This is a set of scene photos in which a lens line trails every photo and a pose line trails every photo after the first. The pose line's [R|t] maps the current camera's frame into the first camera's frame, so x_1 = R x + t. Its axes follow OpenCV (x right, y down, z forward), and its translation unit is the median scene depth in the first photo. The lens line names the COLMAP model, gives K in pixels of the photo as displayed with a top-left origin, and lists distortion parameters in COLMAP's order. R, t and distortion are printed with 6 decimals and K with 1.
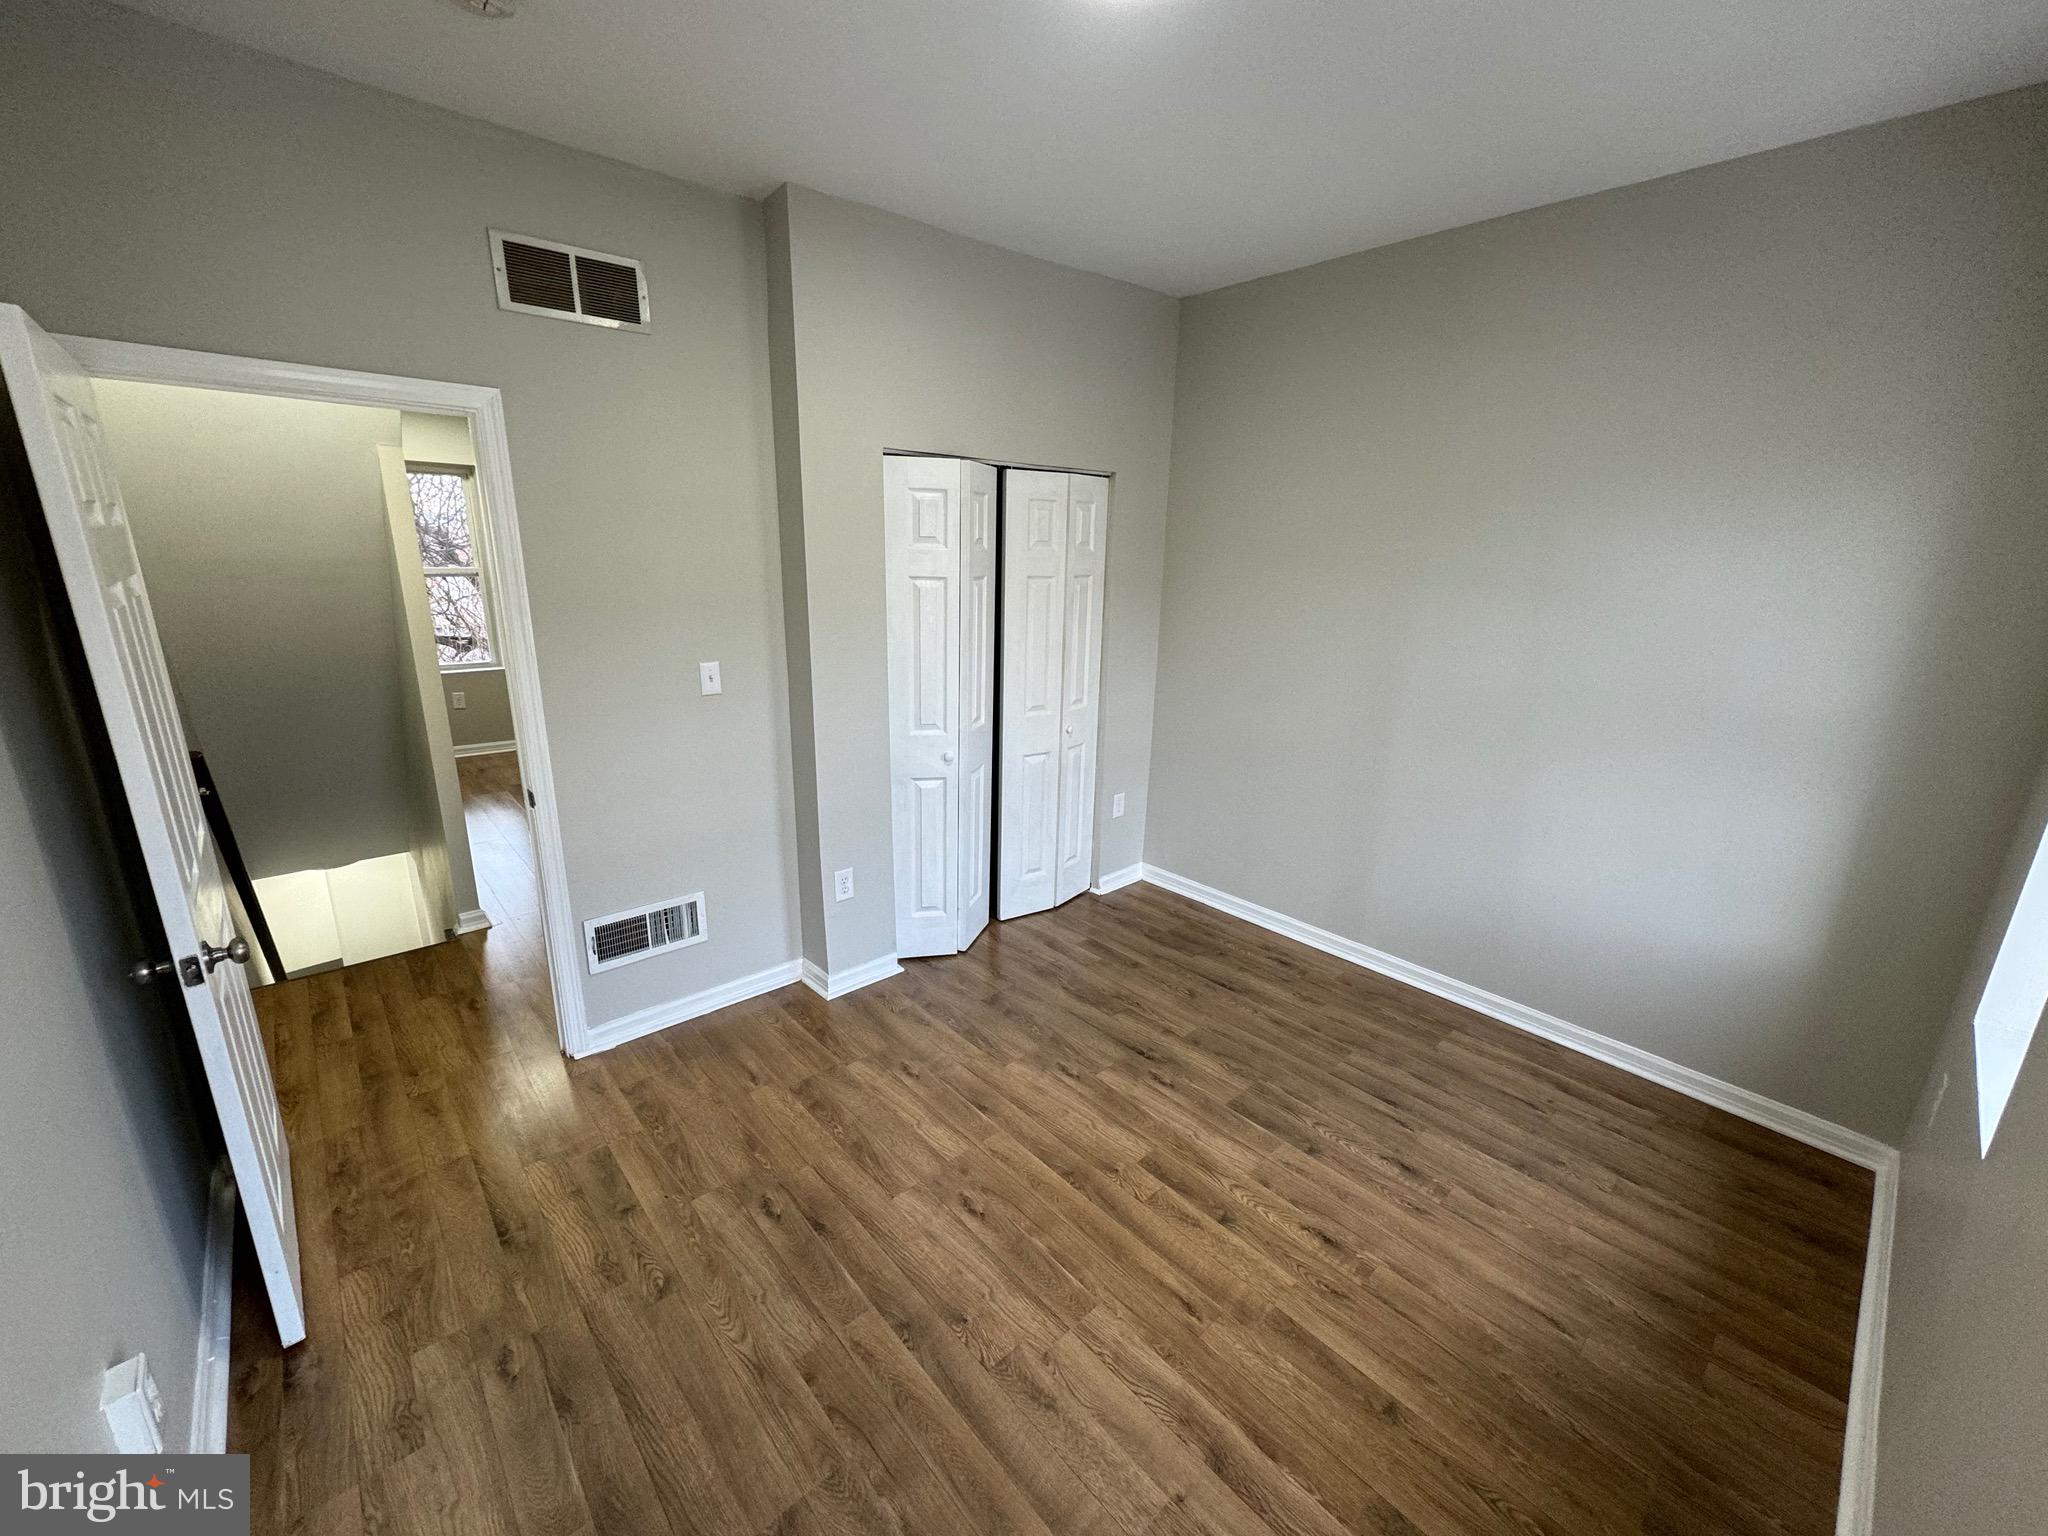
lens RADIAL K [[812.2, 0, 1025.4], [0, 812.2, 769.6], [0, 0, 1]] dist [-0.000715, -0.000059]
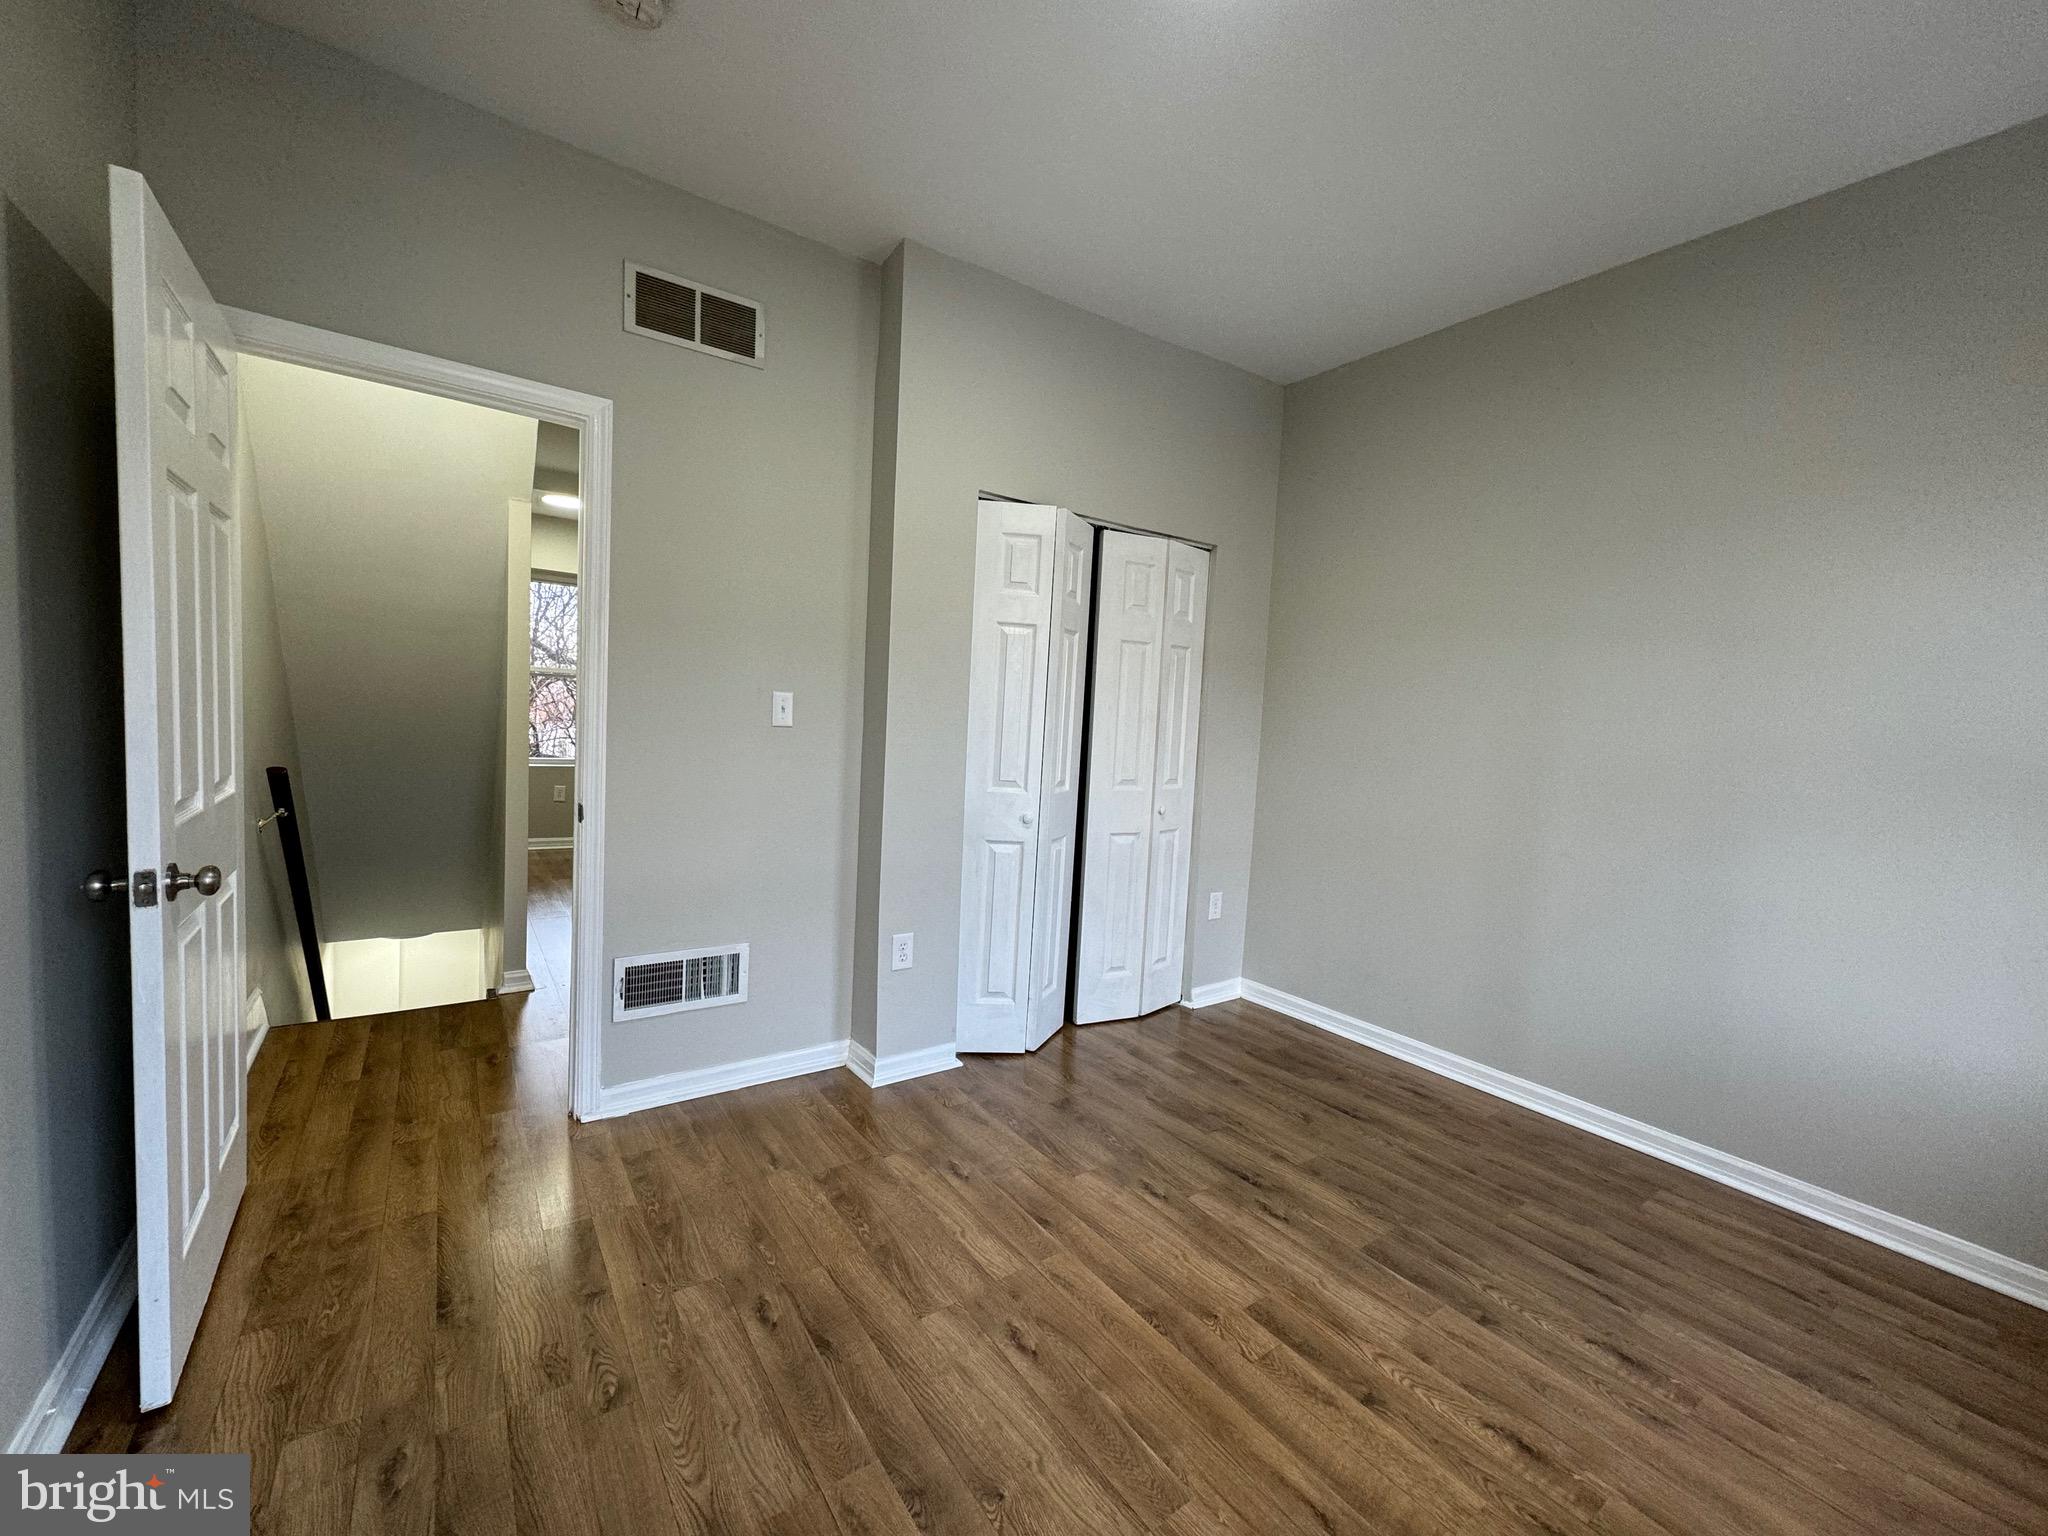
lens RADIAL K [[812.2, 0, 1025.4], [0, 812.2, 769.9], [0, 0, 1]] dist [-0.000715, -0.000059]
pose [[0.993206, 0.036510, -0.110498, 0.001518], [-0.058253, 0.977966, -0.200472, 0.141495], [0.100744, 0.205547, 0.973448, 0.128614]]
